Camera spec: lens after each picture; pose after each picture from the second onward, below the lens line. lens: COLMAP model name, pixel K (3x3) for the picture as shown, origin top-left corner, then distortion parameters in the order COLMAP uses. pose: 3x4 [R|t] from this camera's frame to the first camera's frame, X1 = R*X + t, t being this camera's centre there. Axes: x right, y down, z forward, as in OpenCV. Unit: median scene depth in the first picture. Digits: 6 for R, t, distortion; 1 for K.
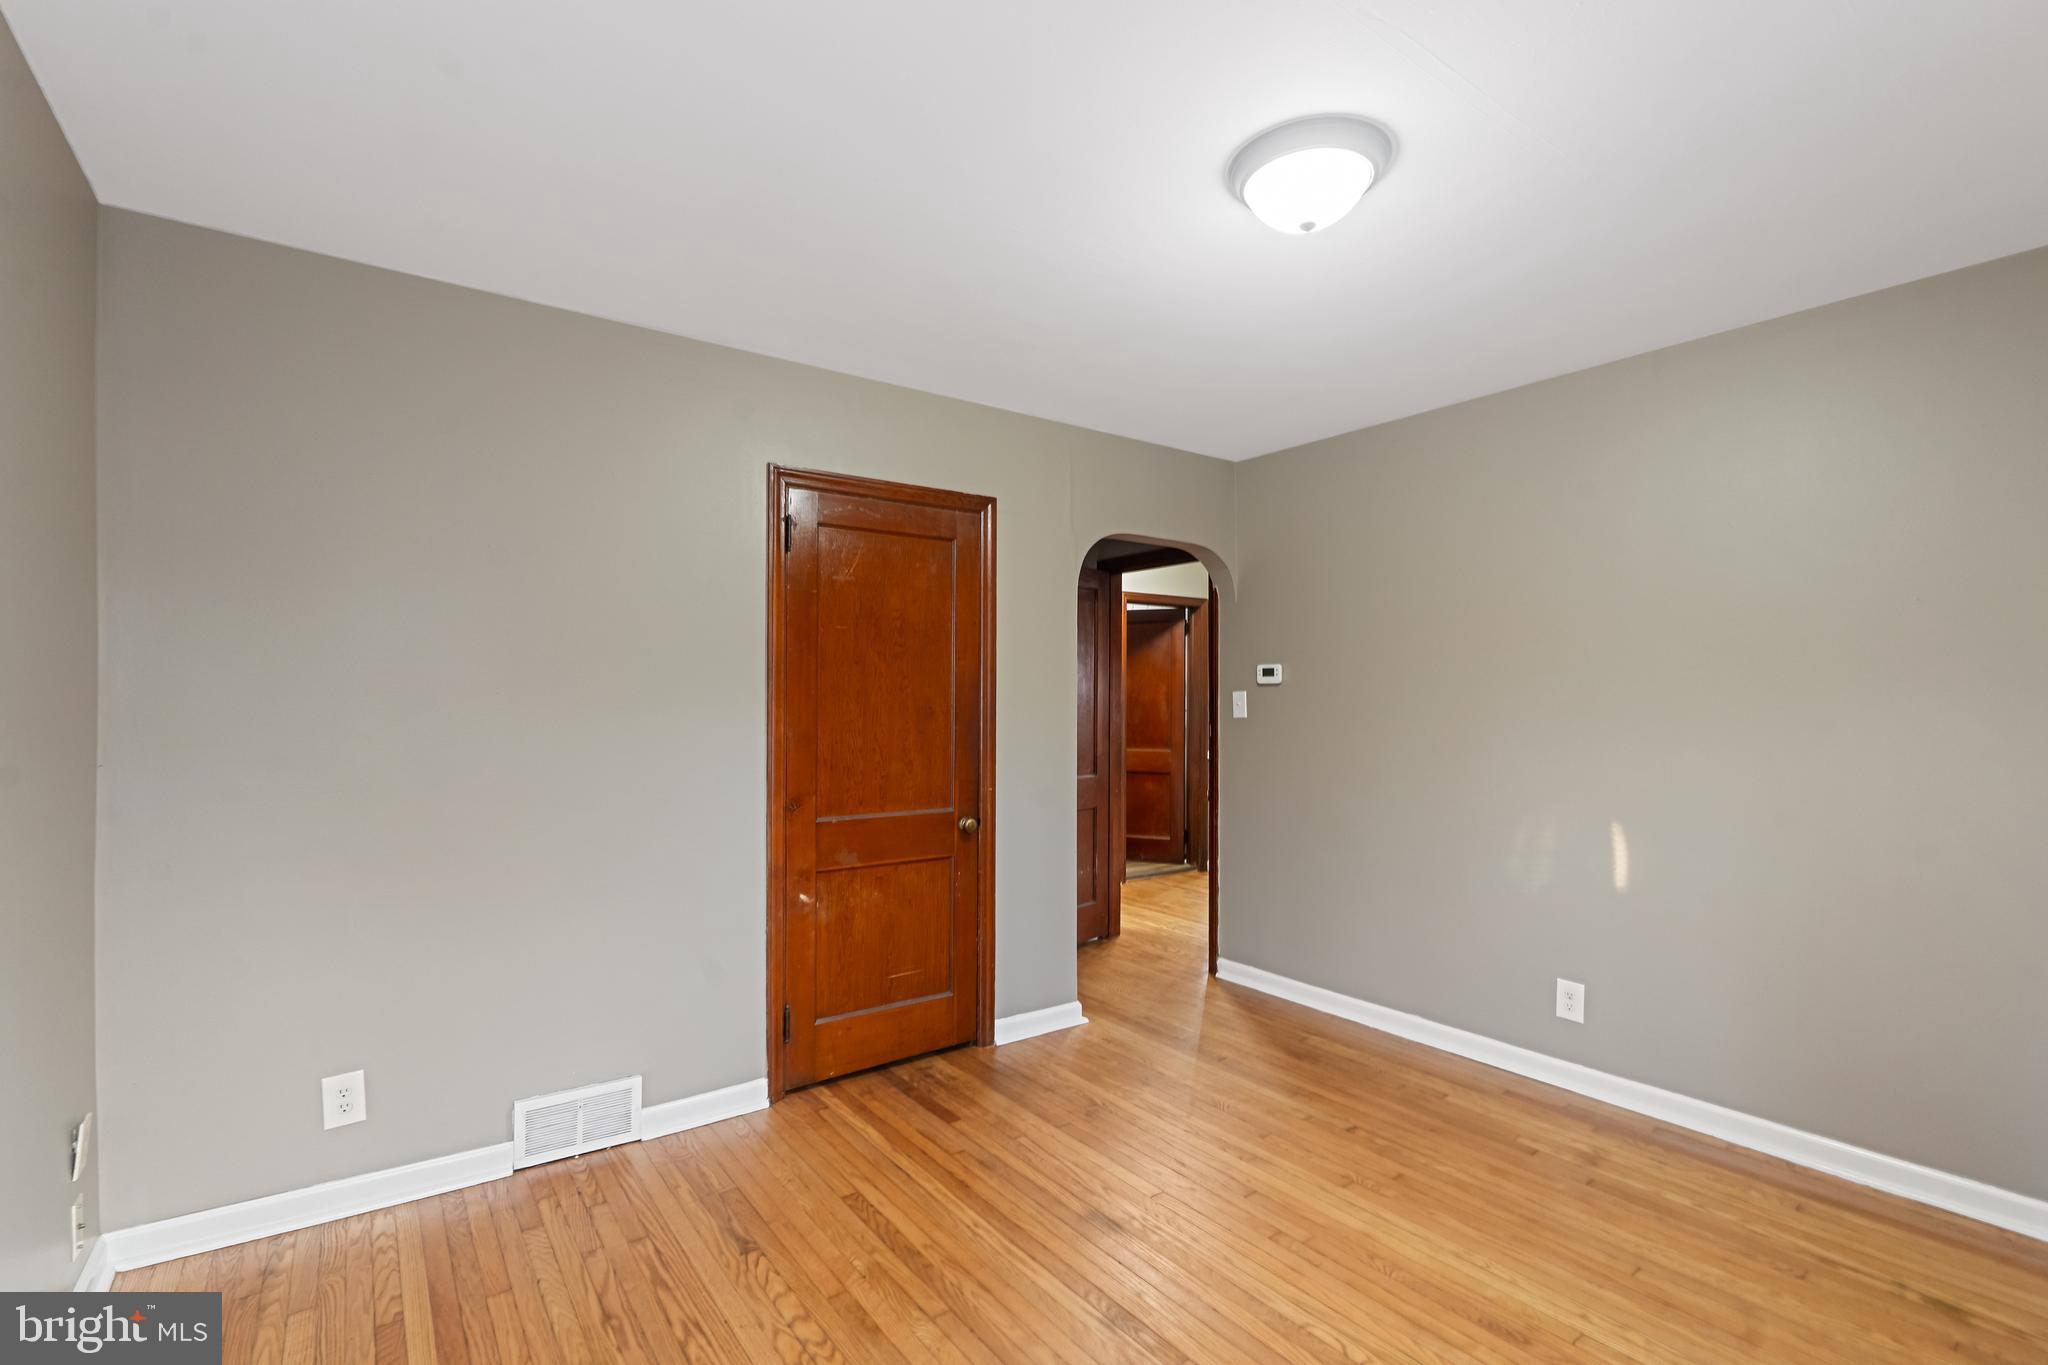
lens RADIAL K [[936.9, 0, 1022.2], [0, 936.9, 688.4], [0, 0, 1]] dist [-0.009364, 0.001271]
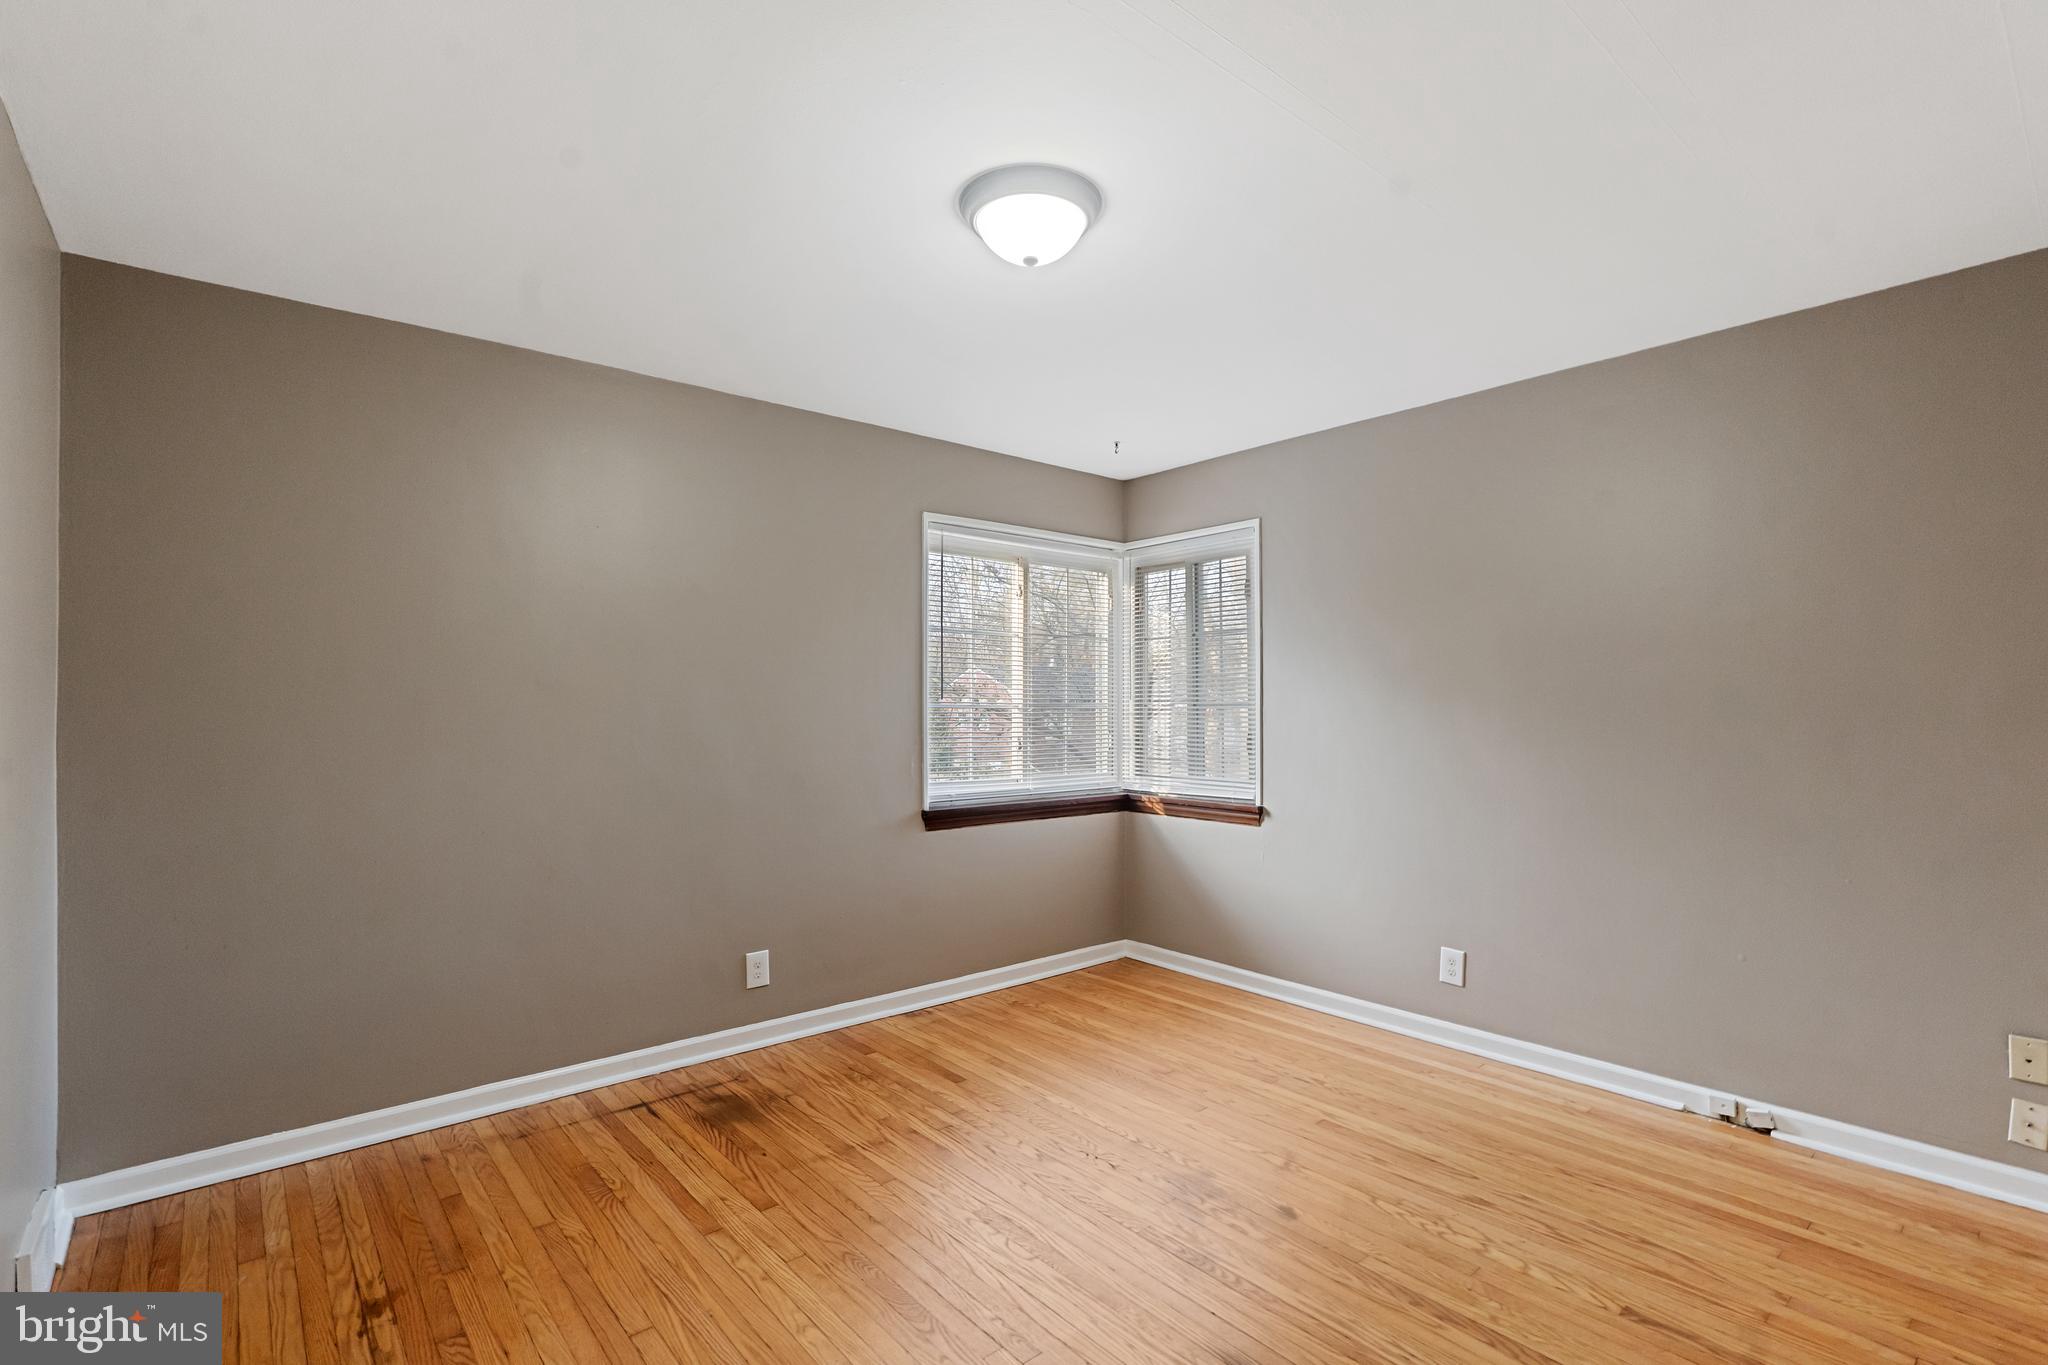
lens RADIAL K [[936.9, 0, 1025.8], [0, 936.9, 688.0], [0, 0, 1]] dist [-0.009364, 0.001271]
pose [[-0.997180, -0.003063, -0.074984, 0.373738], [-0.002302, 0.999945, -0.010237, 0.017434], [0.075011, -0.010035, -0.997132, 1.985205]]
